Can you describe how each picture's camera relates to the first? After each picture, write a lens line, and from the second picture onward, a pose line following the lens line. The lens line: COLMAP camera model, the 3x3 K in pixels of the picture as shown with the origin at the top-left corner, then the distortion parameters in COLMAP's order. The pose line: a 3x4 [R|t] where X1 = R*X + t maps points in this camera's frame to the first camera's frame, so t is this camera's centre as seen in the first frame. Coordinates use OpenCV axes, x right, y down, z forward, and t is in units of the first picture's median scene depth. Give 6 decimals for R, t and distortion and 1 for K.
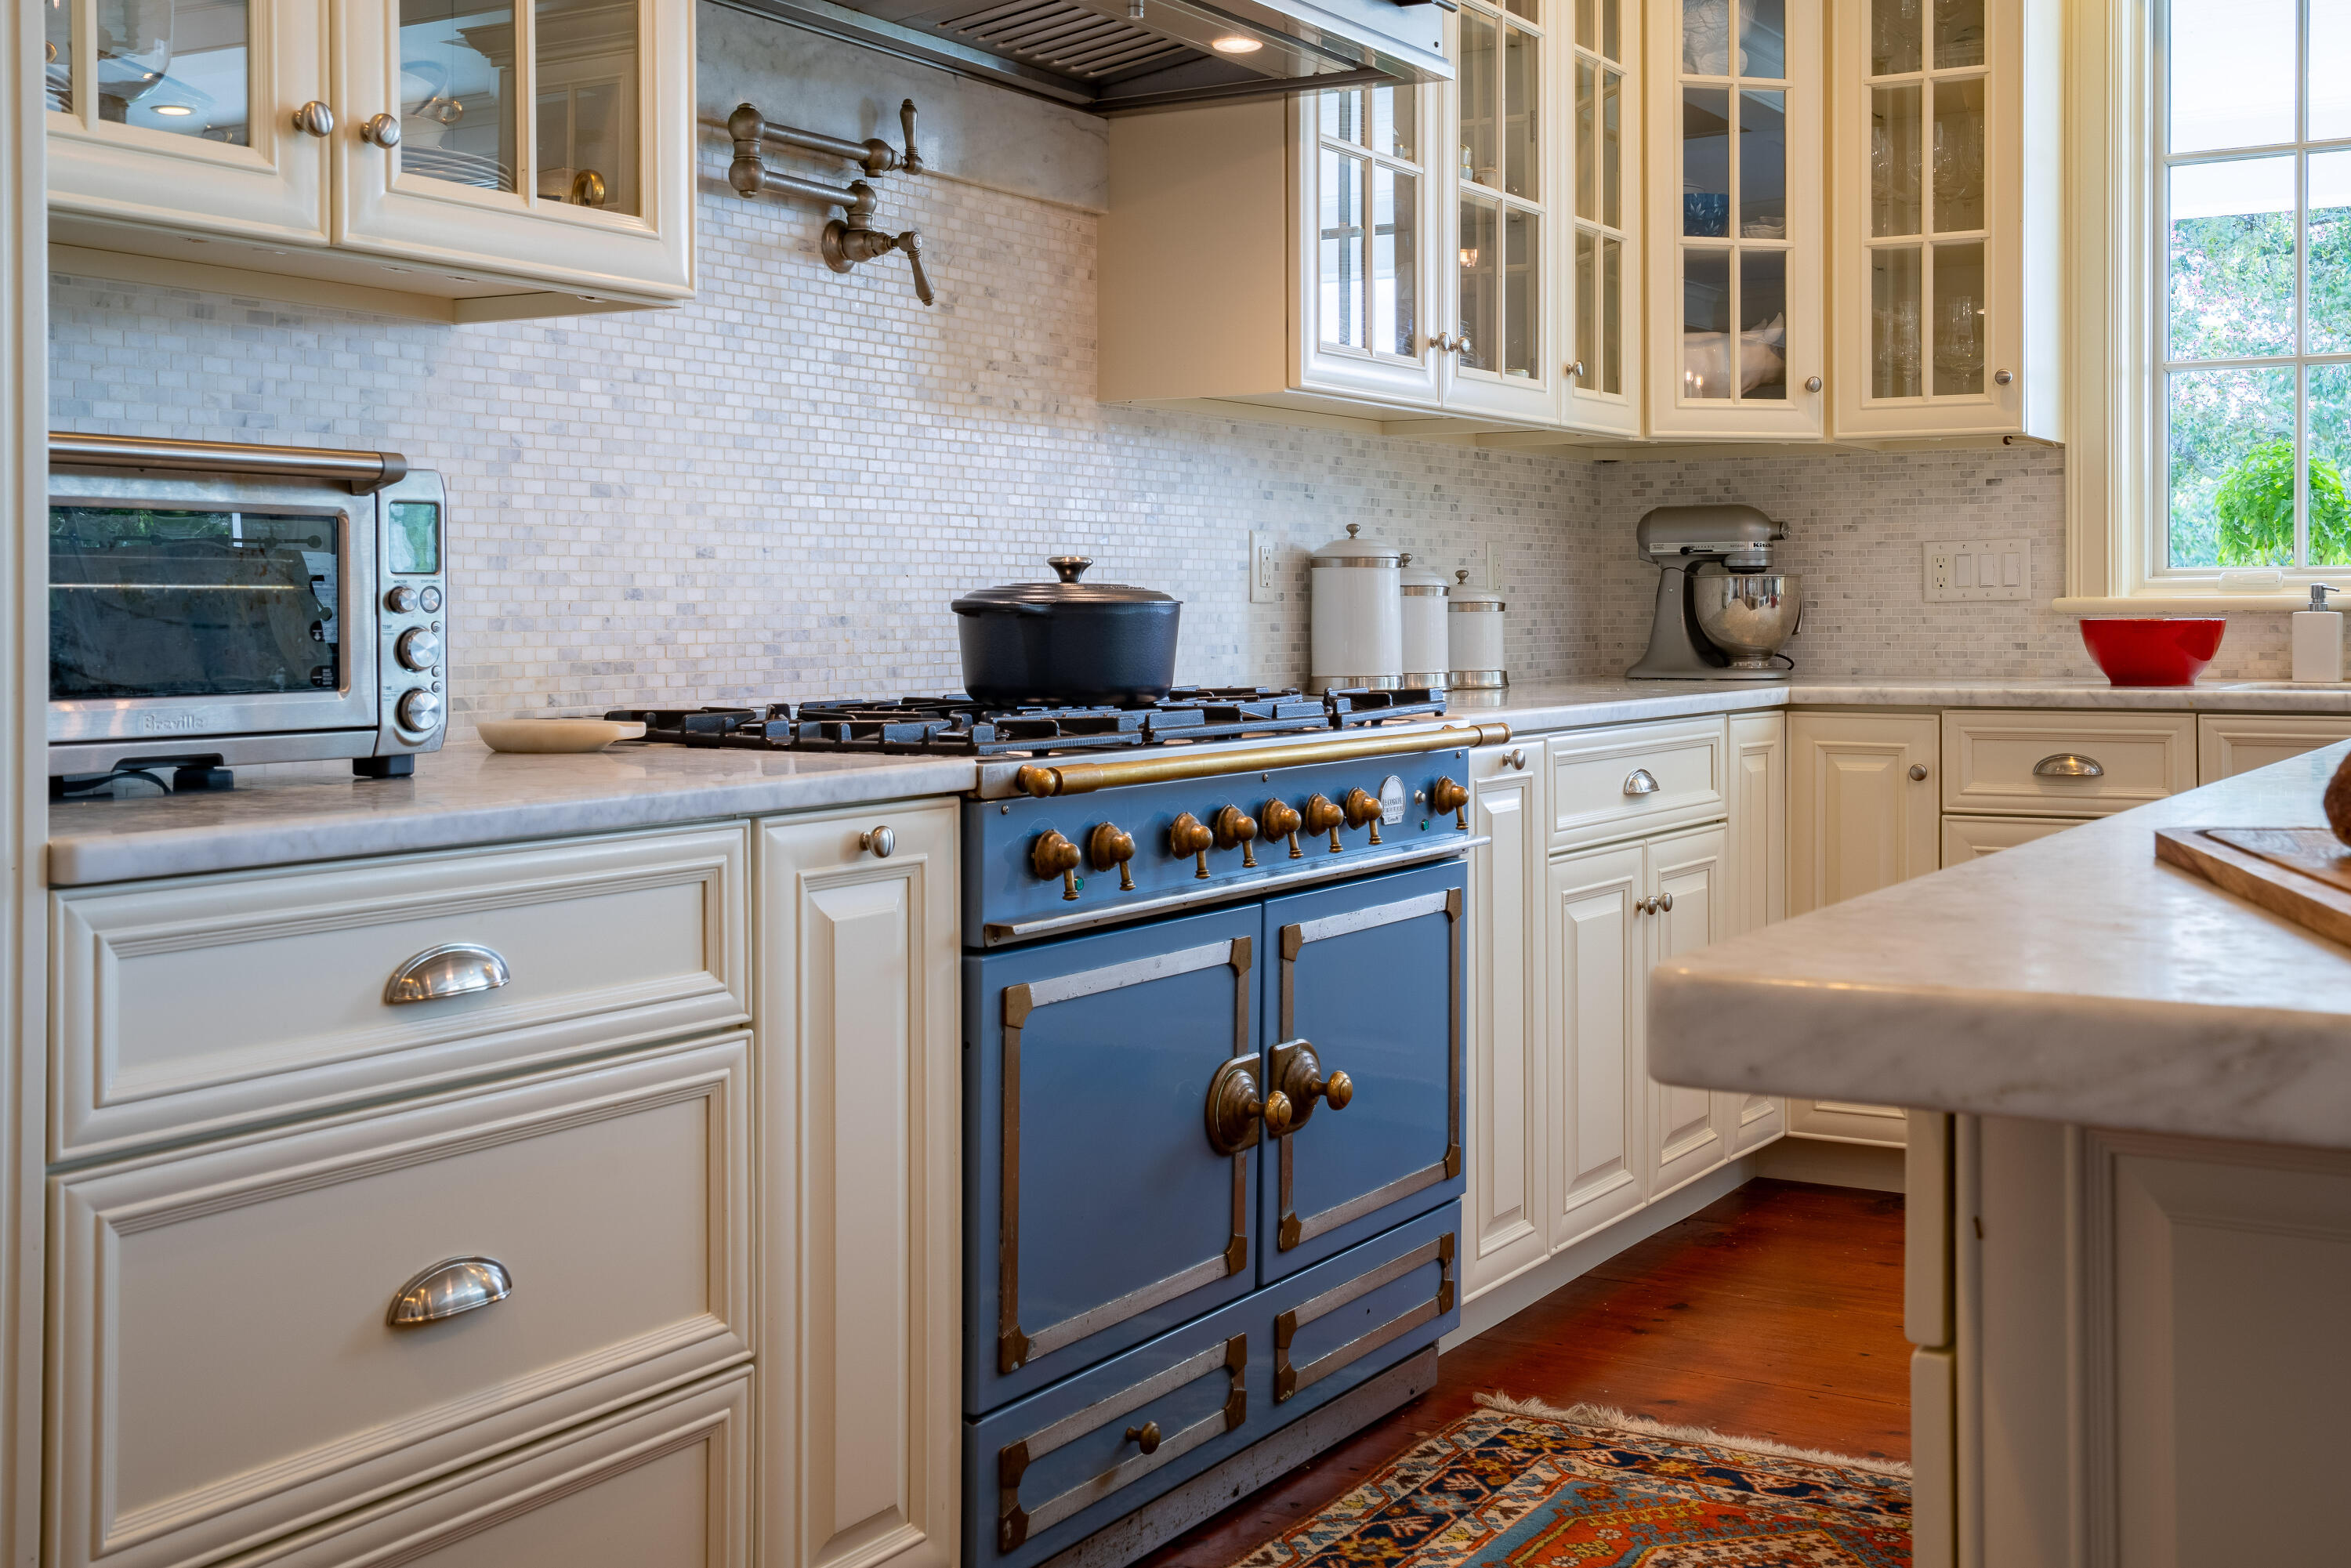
lens RADIAL K [[2576.5, 0, 1263.0], [0, 2576.5, 648.6], [0, 0, 1]] dist [0.060702, 0.000000]
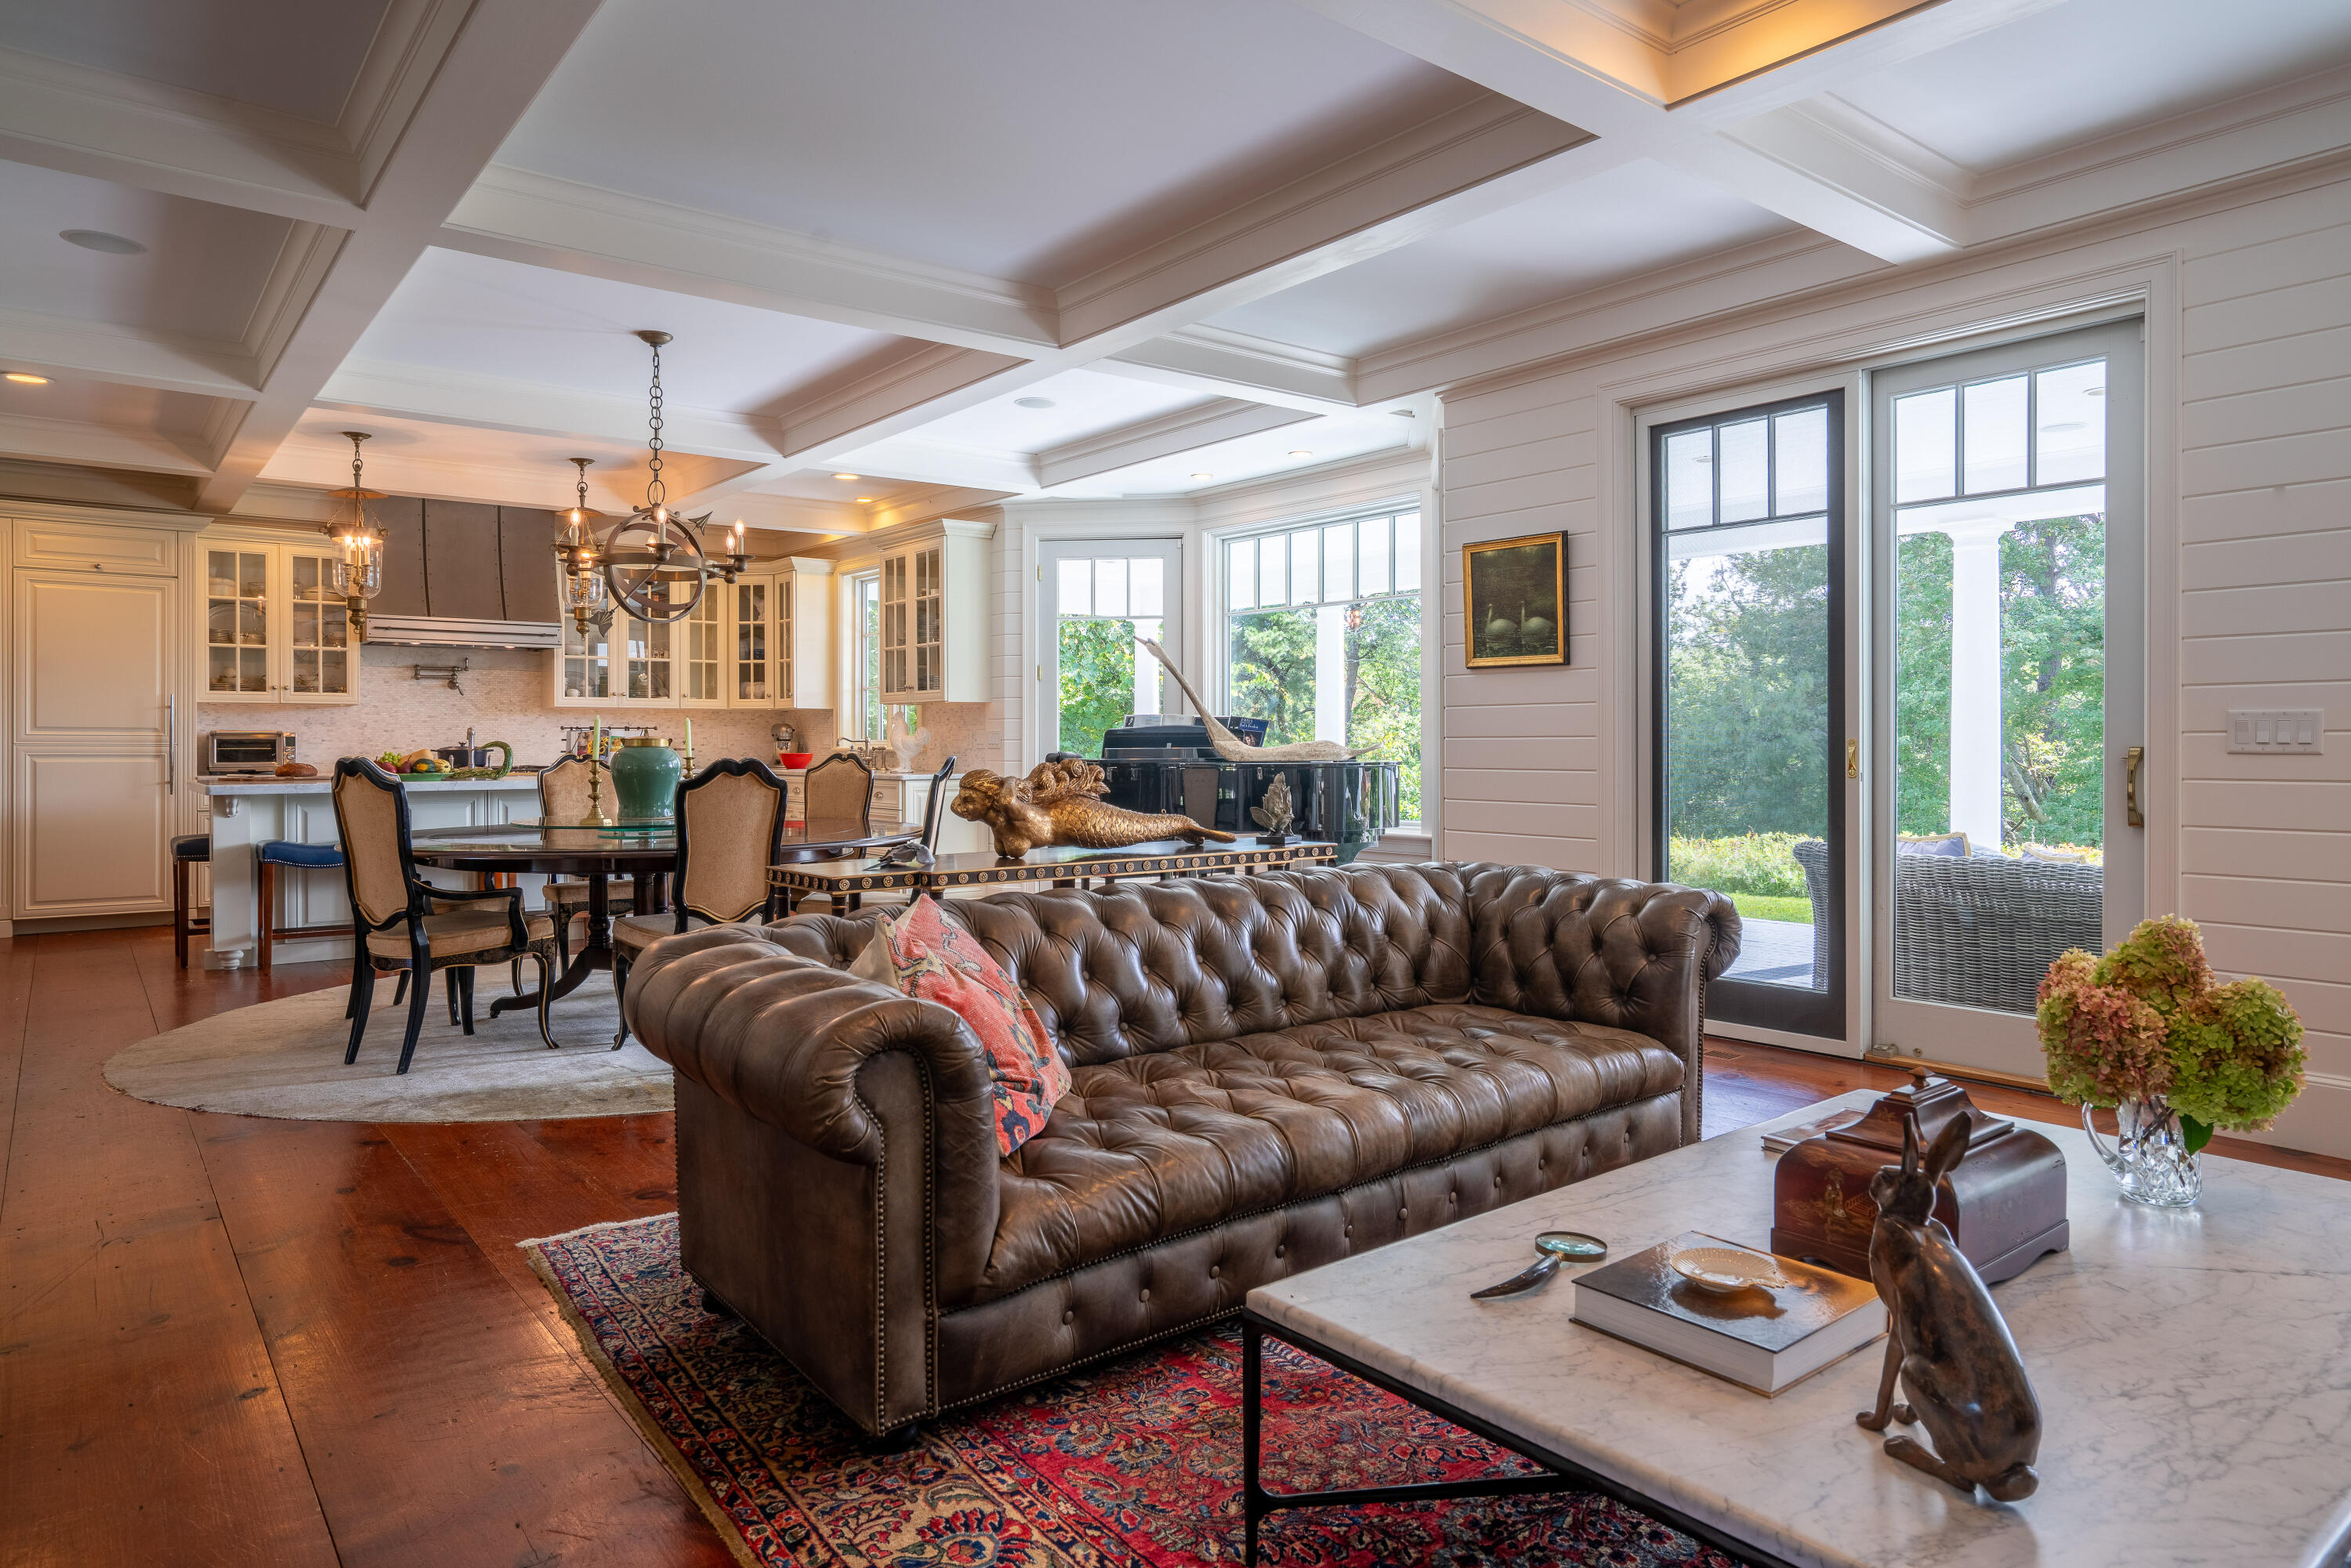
lens RADIAL K [[1420.4, 0, 1181.7], [0, 1420.4, 758.5], [0, 0, 1]] dist [-0.000024, -0.001505]
pose [[0.928339, 0.006734, -0.371674, 2.419620], [-0.007682, 0.999970, -0.001069, -0.006648], [0.371655, 0.003847, 0.928363, -1.243439]]
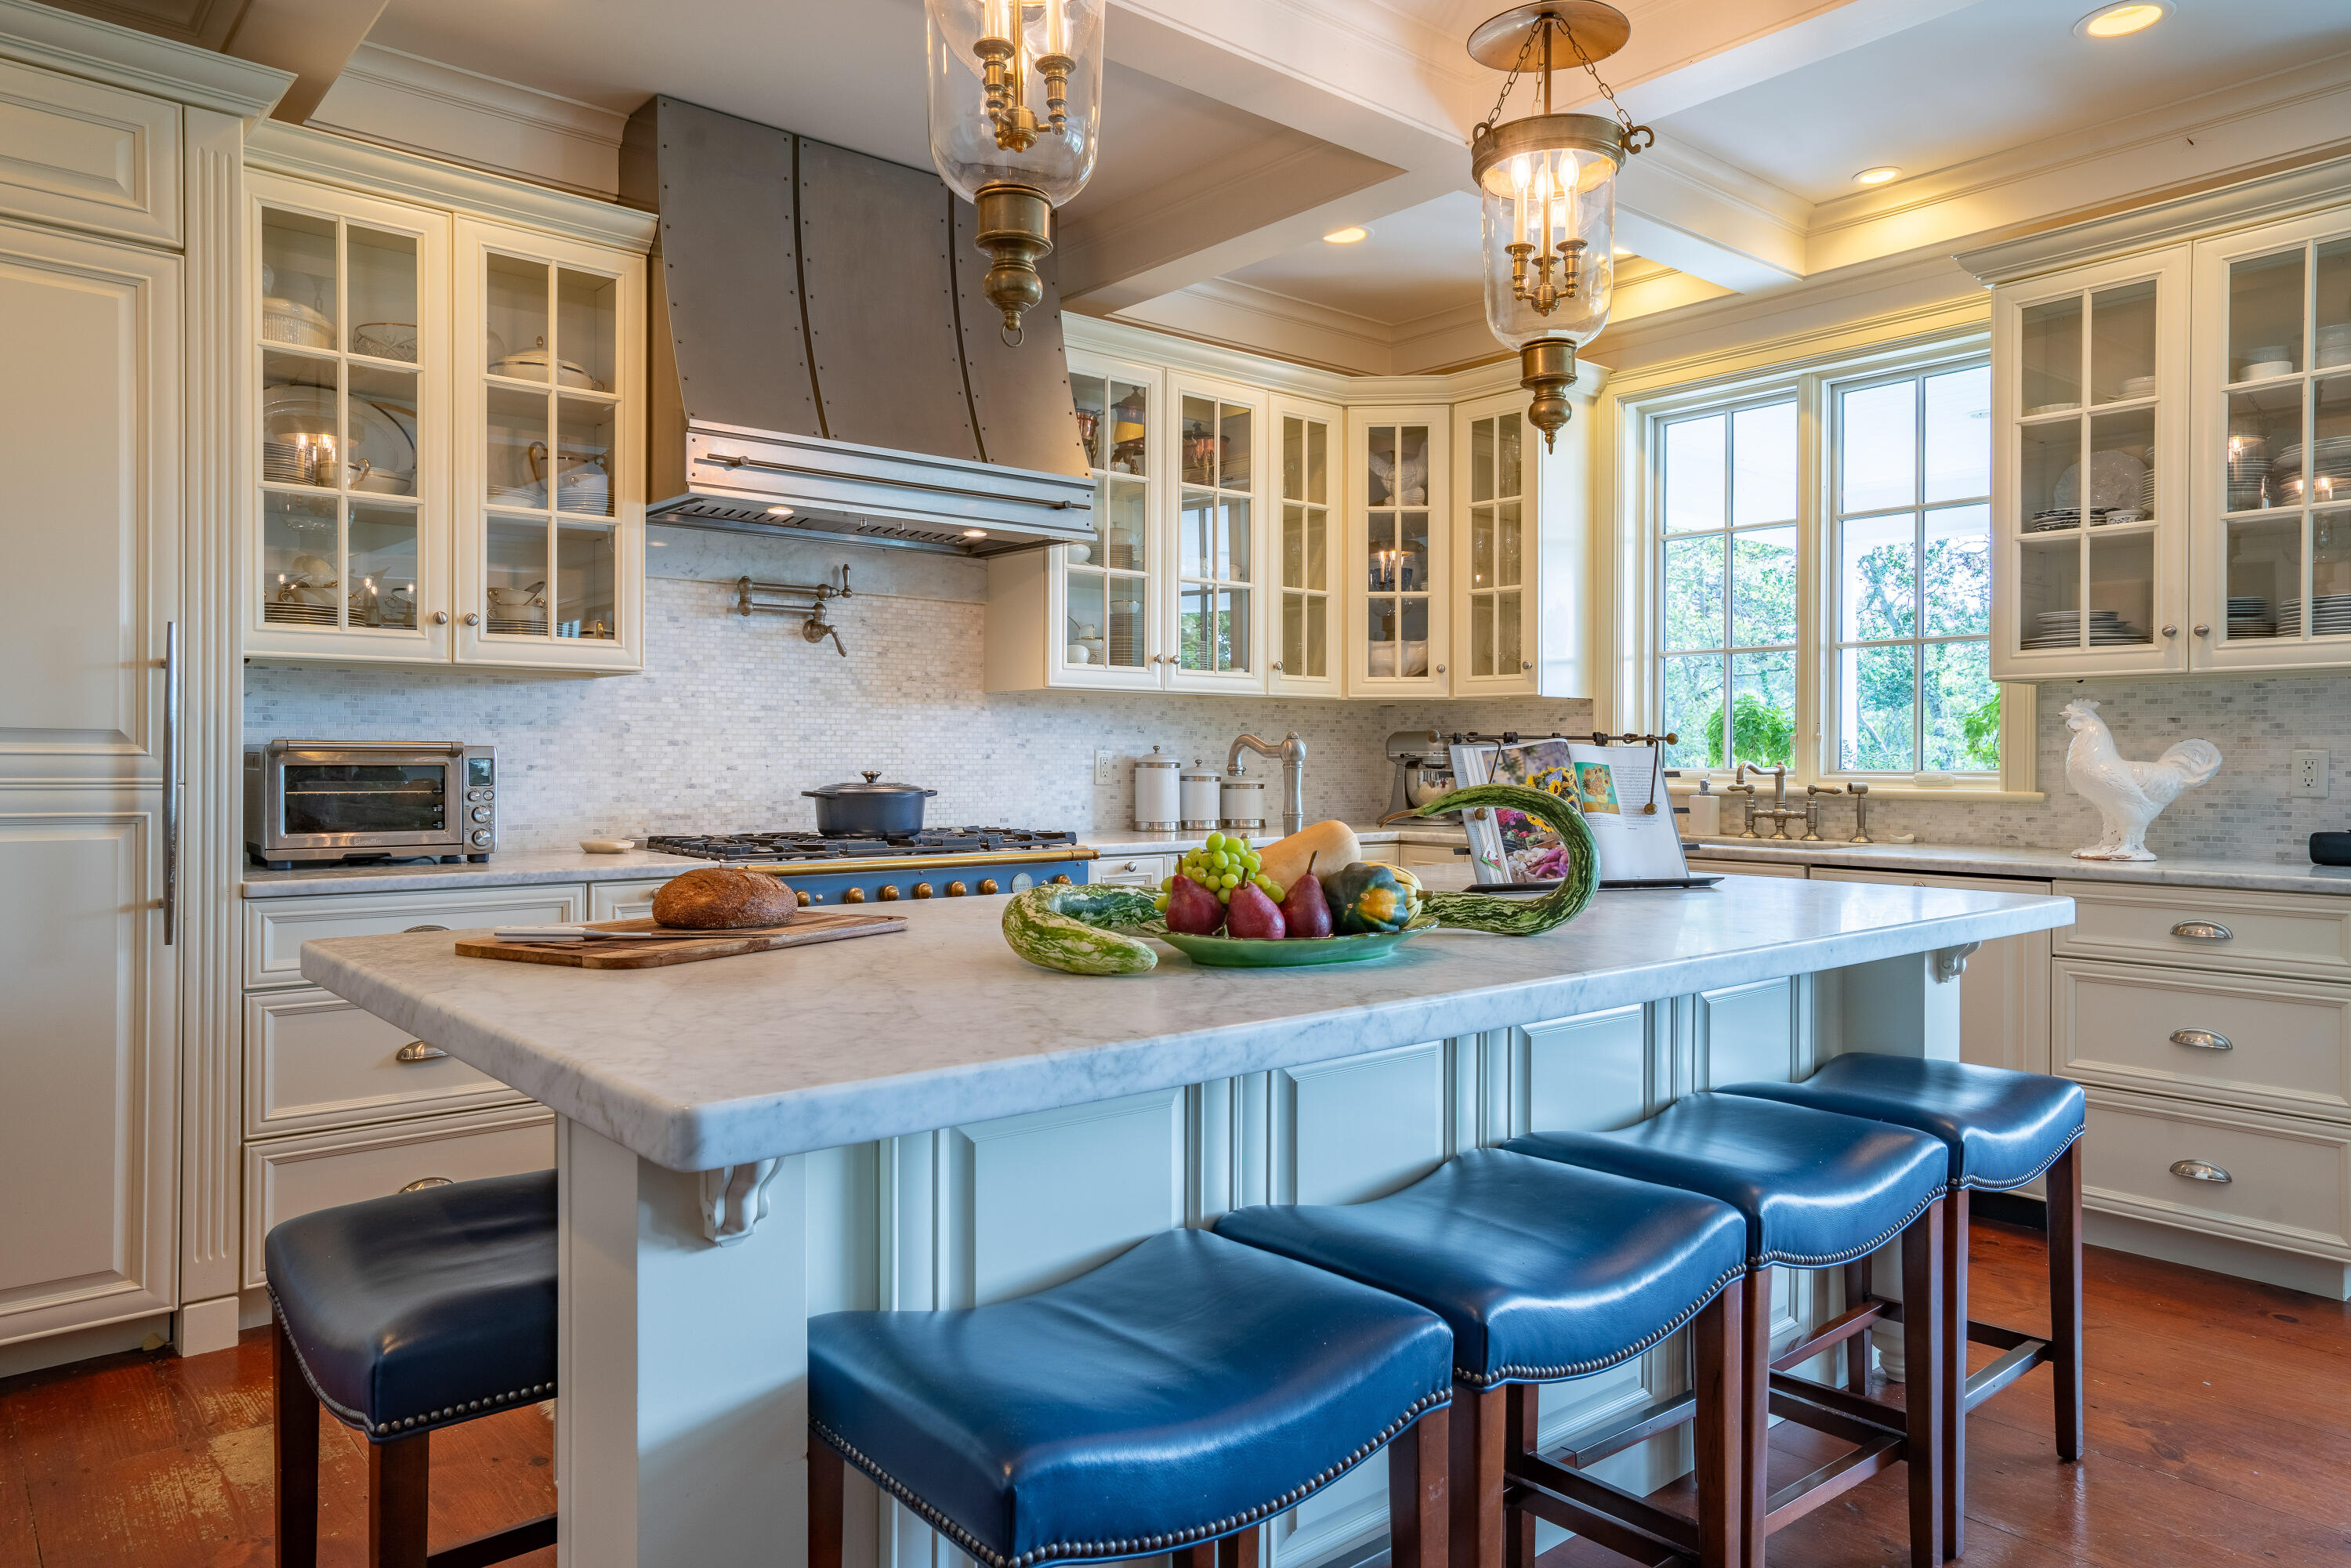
lens RADIAL K [[1526.9, 0, 1164.1], [0, 1526.9, 789.0], [0, 0, 1]] dist [0.002061, 0.006158]
pose [[0.940114, 0.014866, -0.340535, 0.584323], [-0.012626, 0.999882, 0.008793, -0.032890], [0.340625, -0.003967, 0.940191, -0.155300]]
